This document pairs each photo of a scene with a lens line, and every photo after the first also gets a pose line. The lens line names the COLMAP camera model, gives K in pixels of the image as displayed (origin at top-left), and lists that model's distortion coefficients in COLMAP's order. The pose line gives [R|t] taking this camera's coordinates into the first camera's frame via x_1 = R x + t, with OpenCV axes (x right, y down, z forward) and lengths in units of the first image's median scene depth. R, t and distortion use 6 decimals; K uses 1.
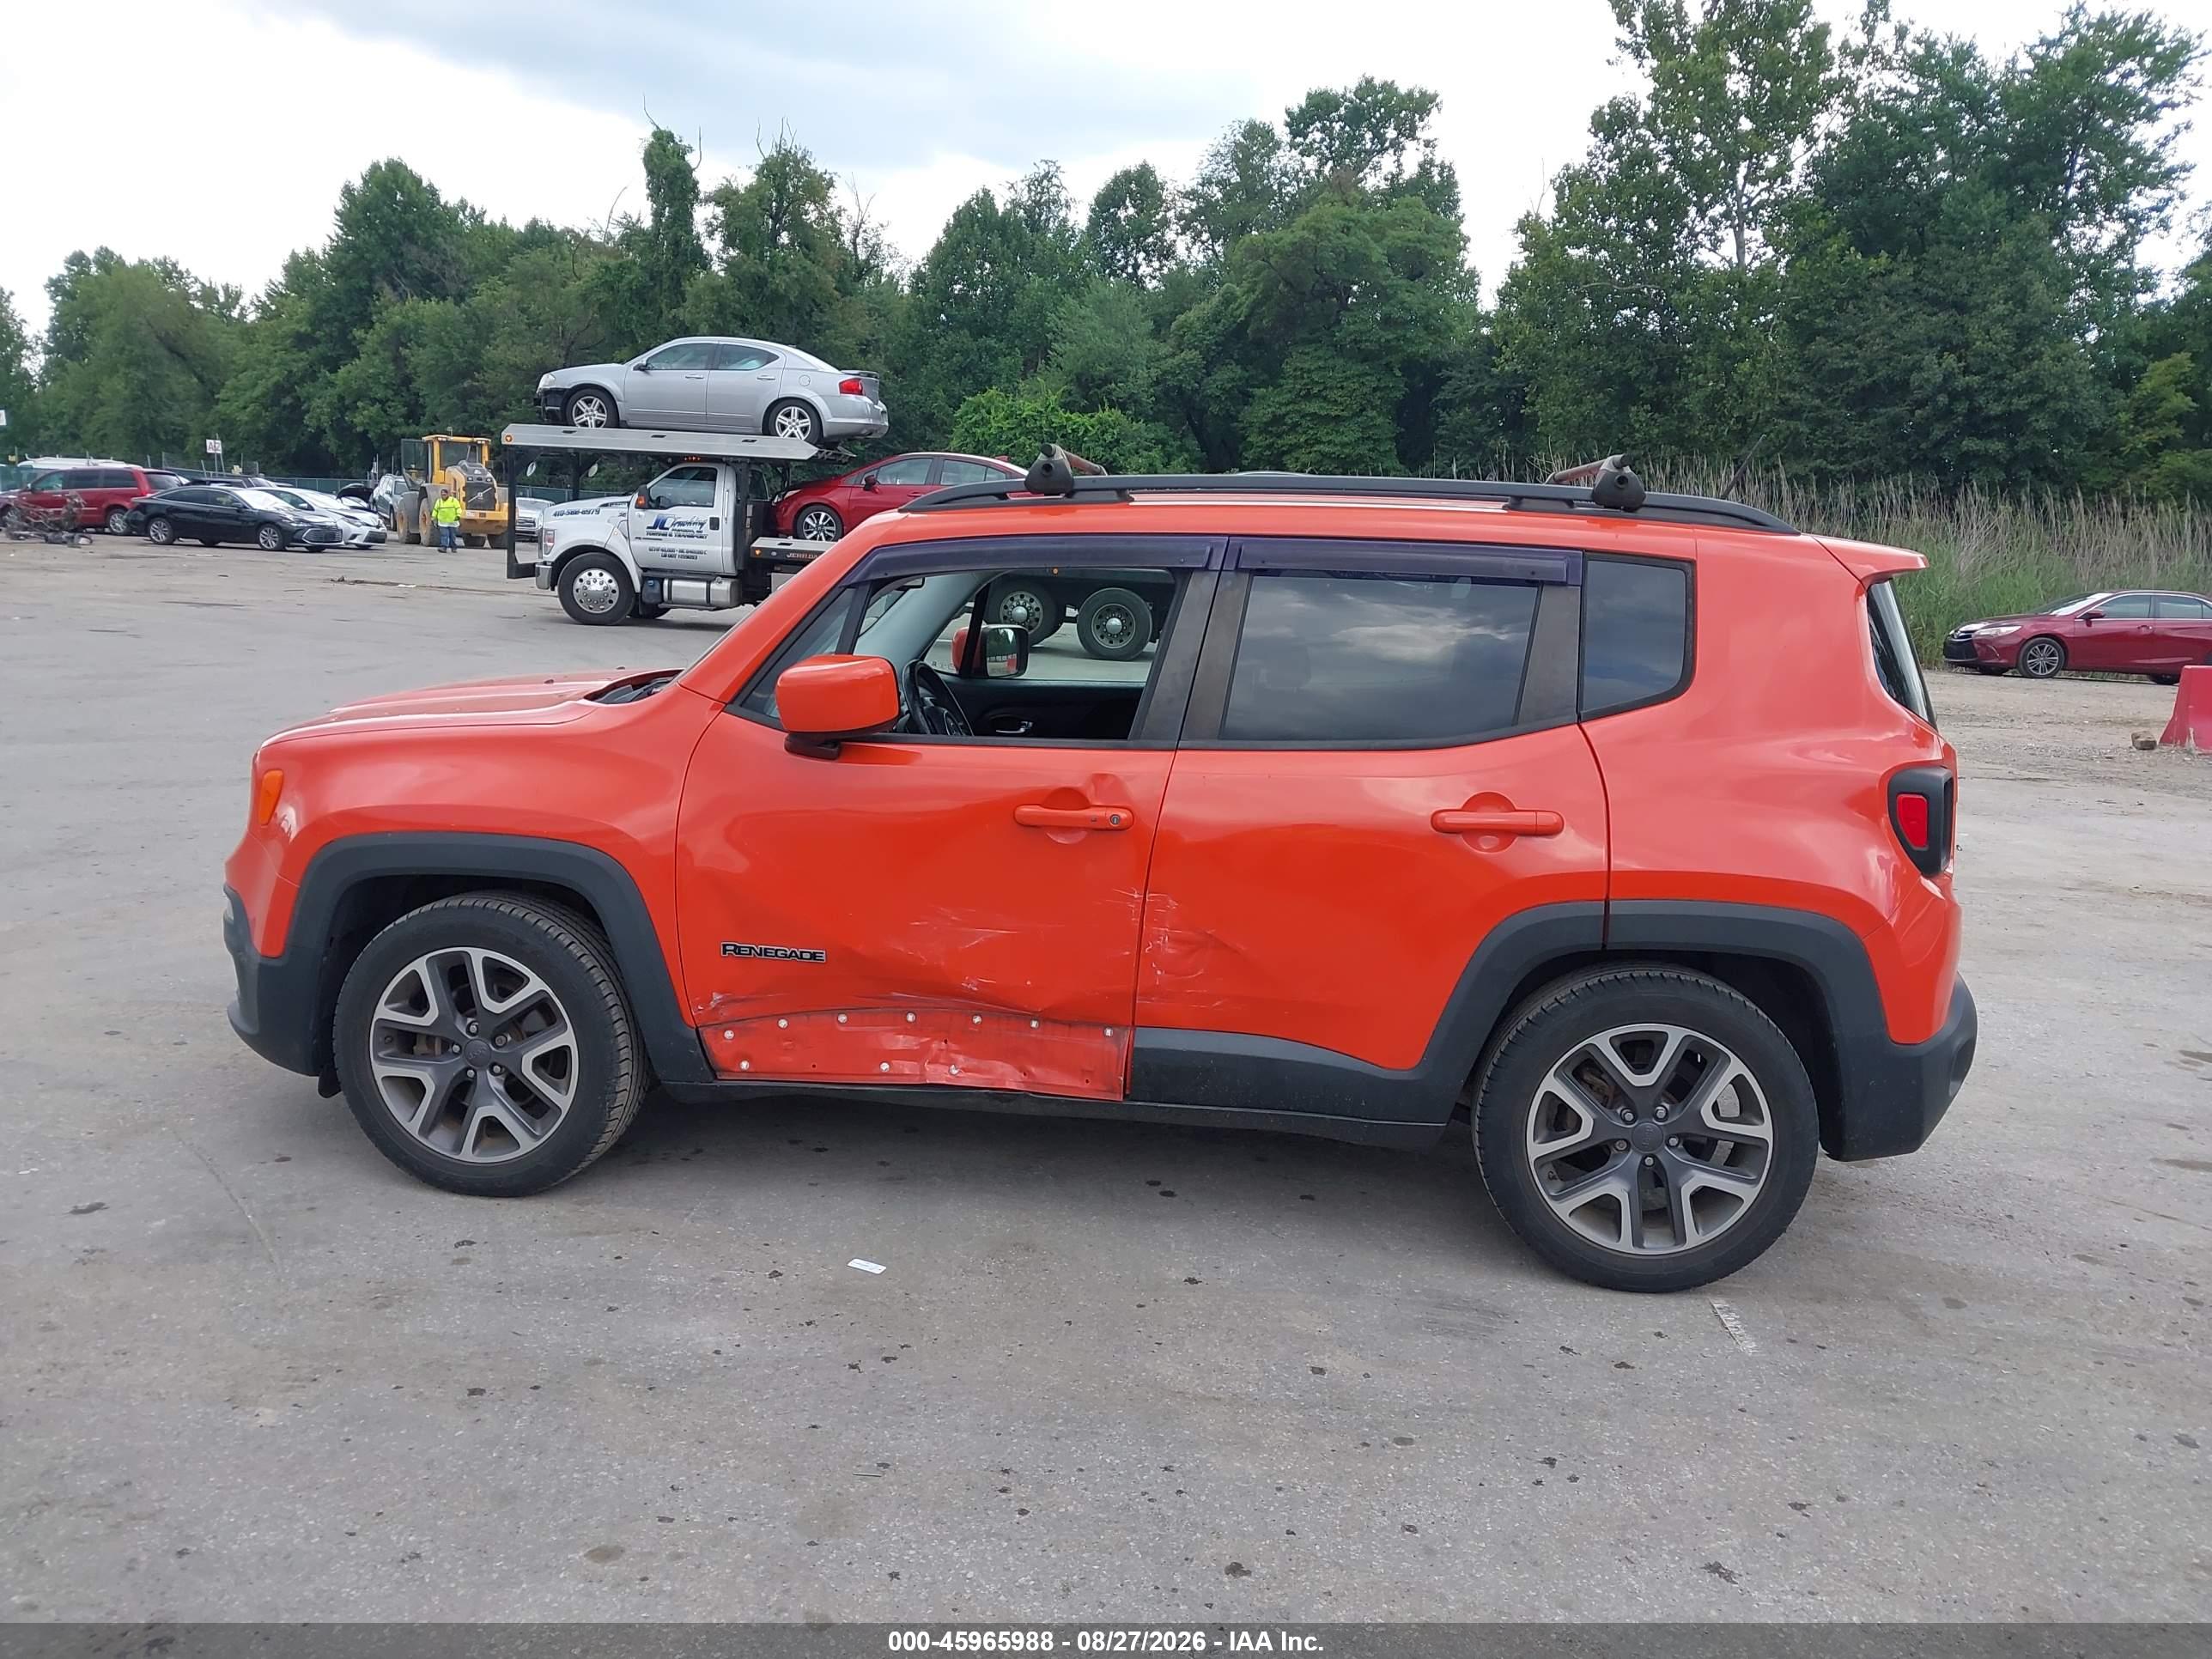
lens RADIAL K [[1756.4, 0, 1099.6], [0, 1756.4, 810.8], [0, 0, 1]] dist [0.010339, -0.009849]
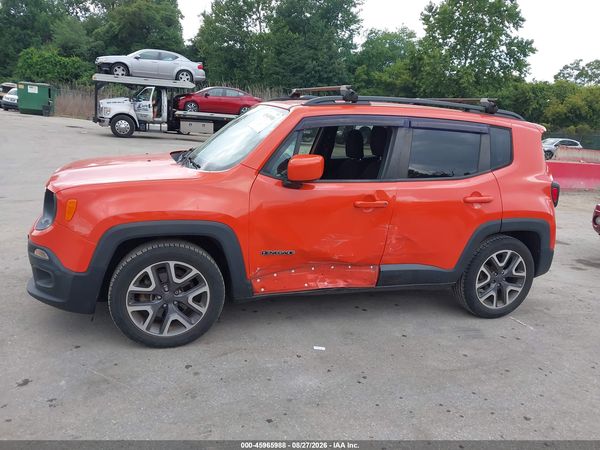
lens RADIAL K [[476.4, 0, 299.6], [0, 476.4, 216.3], [0, 0, 1]] dist [0.010339, -0.009849]
pose [[0.899085, -0.063349, 0.433166, -0.484664], [0.028003, 0.995770, 0.087505, -0.050564], [-0.436877, -0.066544, 0.897056, 0.241572]]
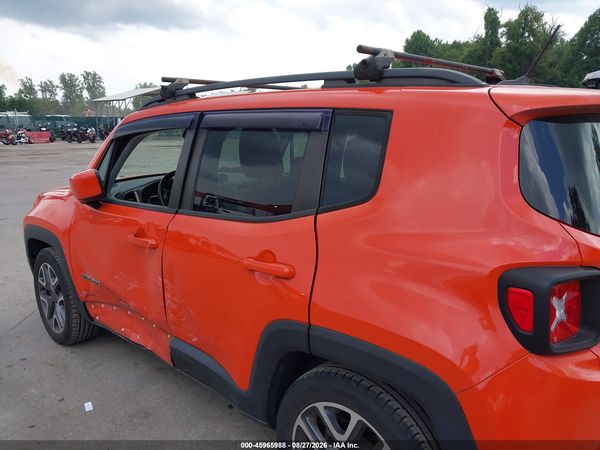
lens RADIAL K [[476.4, 0, 299.7], [0, 476.4, 220.3], [0, 0, 1]] dist [0.010339, -0.009849]
pose [[0.811810, 0.067575, -0.579998, 0.474858], [-0.047736, 0.997637, 0.049418, -0.059711], [0.581967, -0.012432, 0.813117, 0.568943]]
